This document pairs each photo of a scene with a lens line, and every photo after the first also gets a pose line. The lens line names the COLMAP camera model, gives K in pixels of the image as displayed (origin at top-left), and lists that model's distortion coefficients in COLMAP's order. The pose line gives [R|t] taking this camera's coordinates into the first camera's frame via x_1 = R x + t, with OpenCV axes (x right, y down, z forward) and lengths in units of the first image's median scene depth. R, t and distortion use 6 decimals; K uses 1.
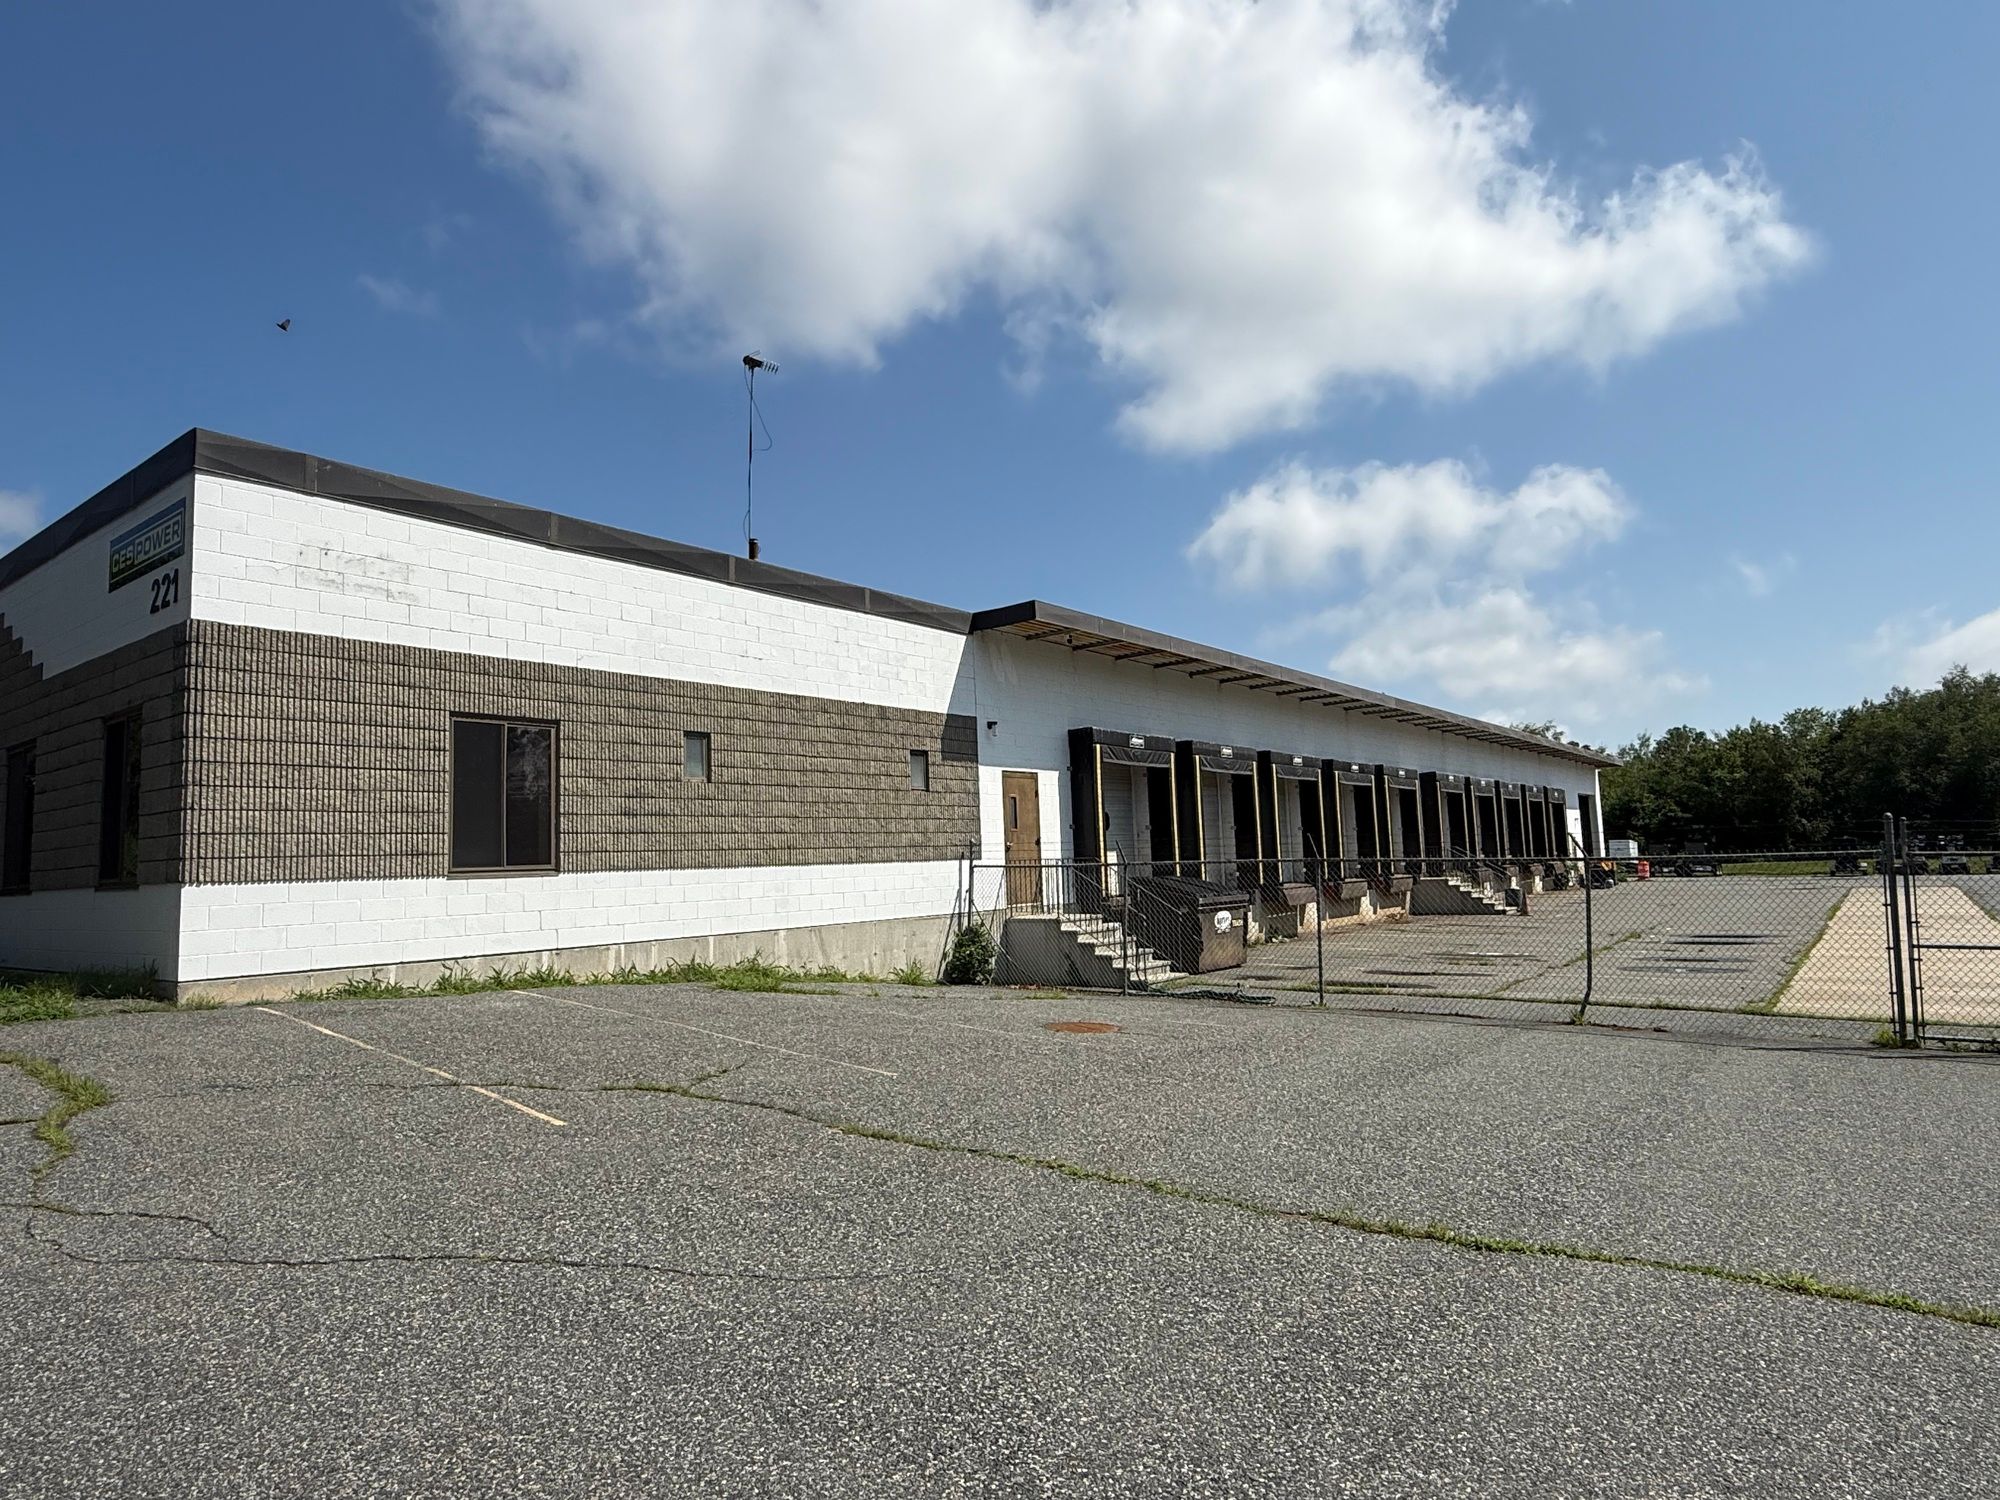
lens RADIAL K [[1169.8, 0, 1009.0], [0, 1169.8, 739.6], [0, 0, 1]] dist [0.012656, -0.000094]
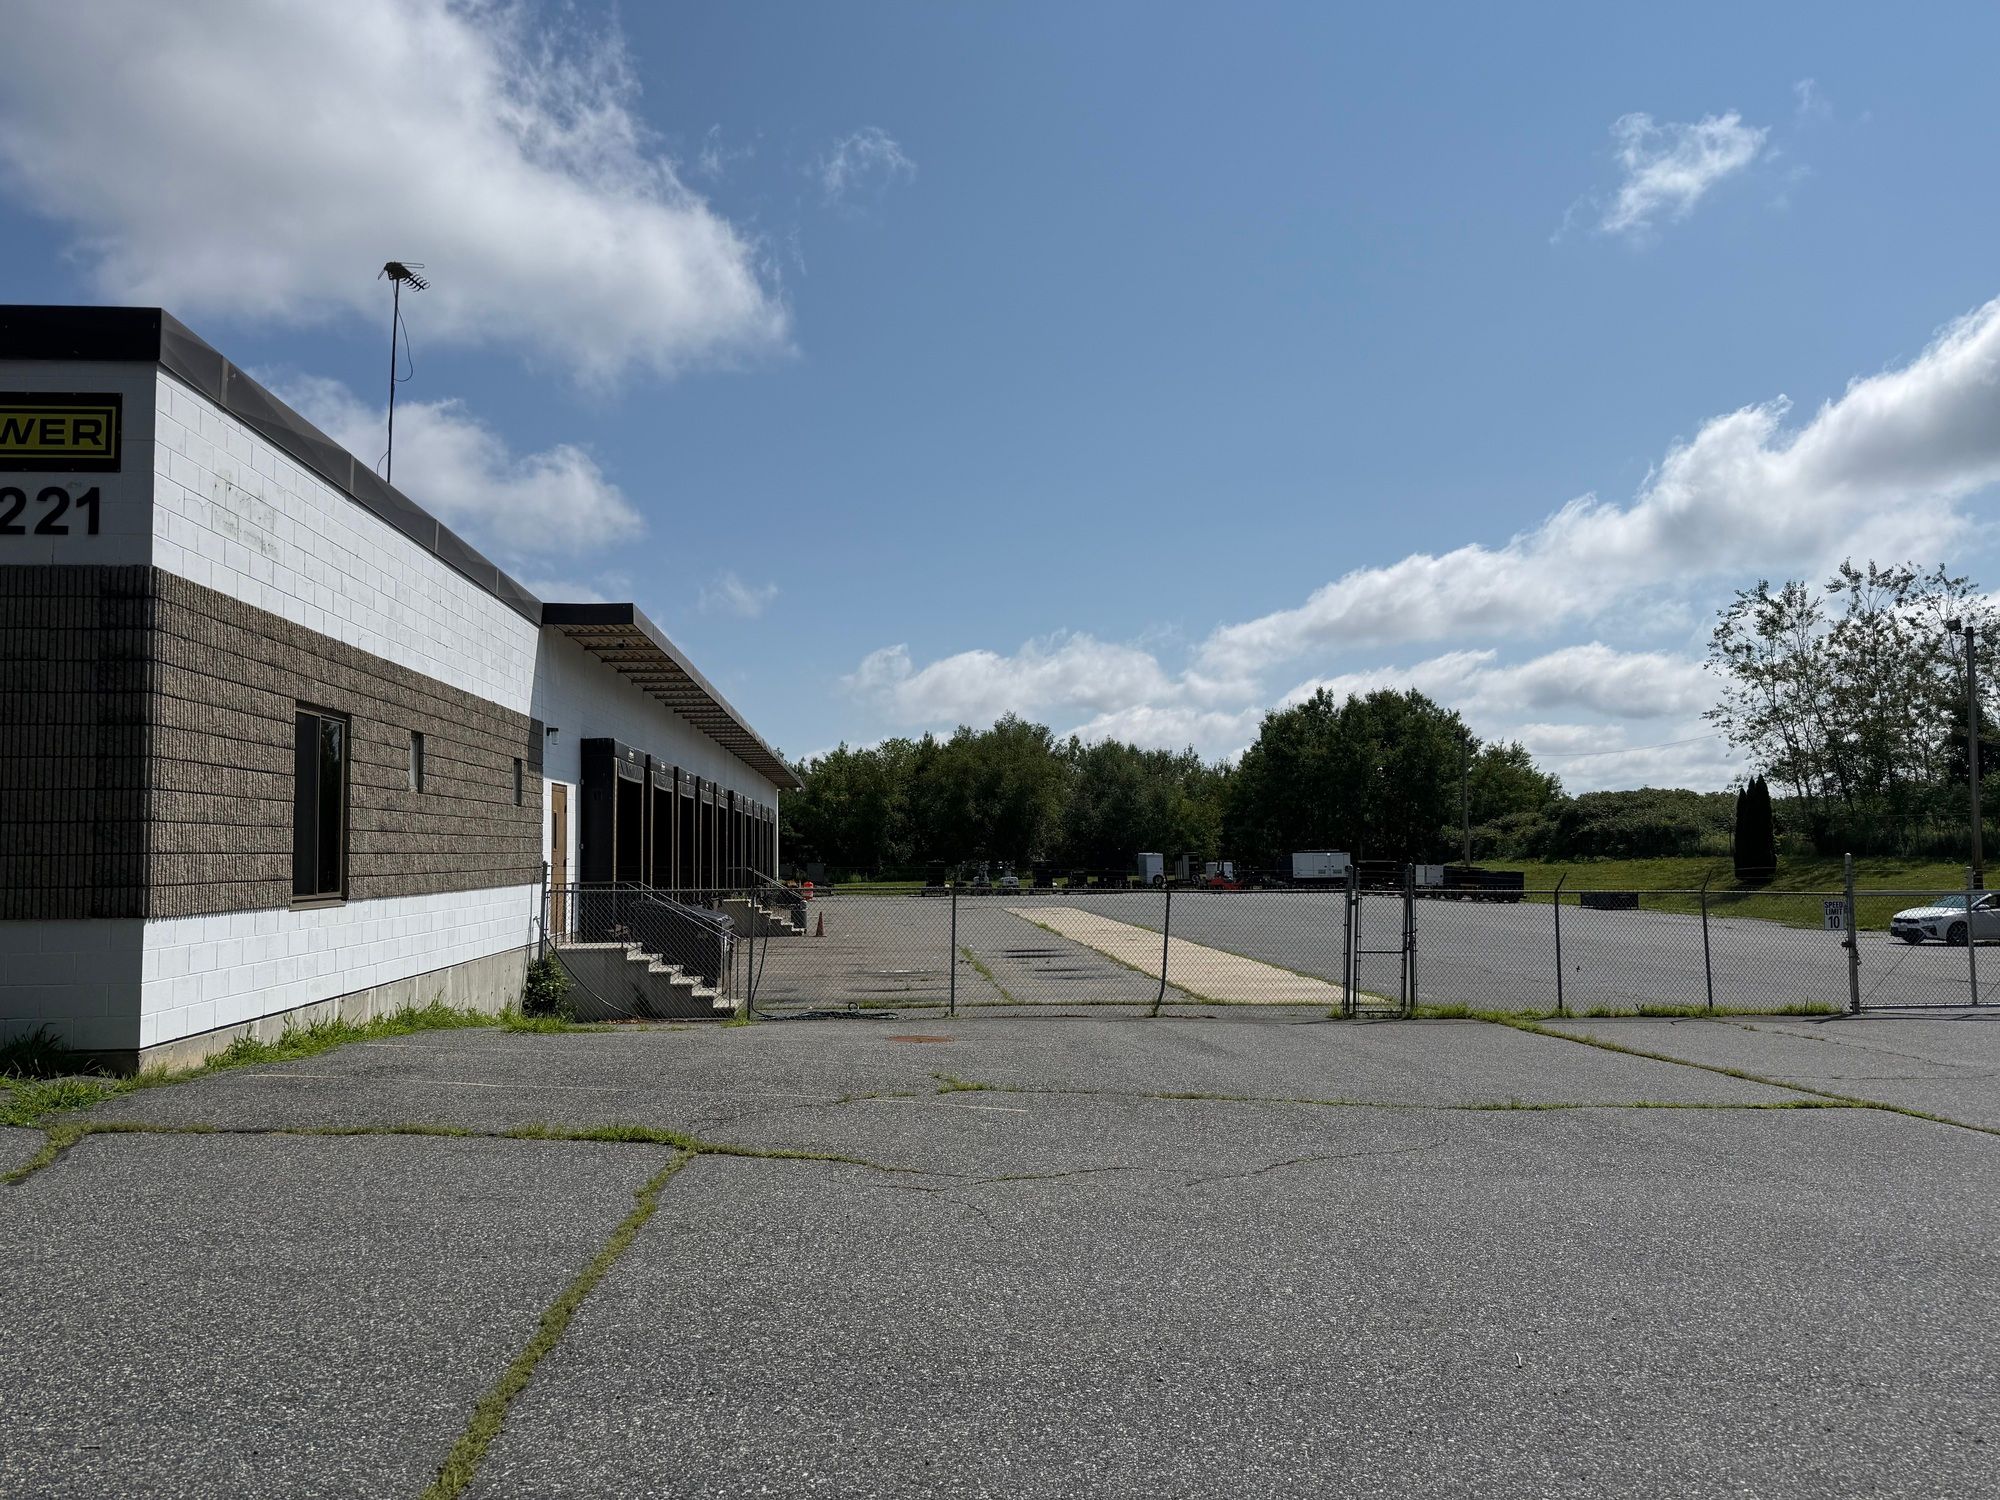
lens RADIAL K [[1394.9, 0, 997.7], [0, 1394.9, 751.1], [0, 0, 1]] dist [-0.009745, -0.004521]
pose [[0.743389, 0.073573, 0.664801, -0.493205], [-0.083785, 0.996346, -0.016576, -0.008824], [-0.663591, -0.043377, 0.746837, -0.014243]]
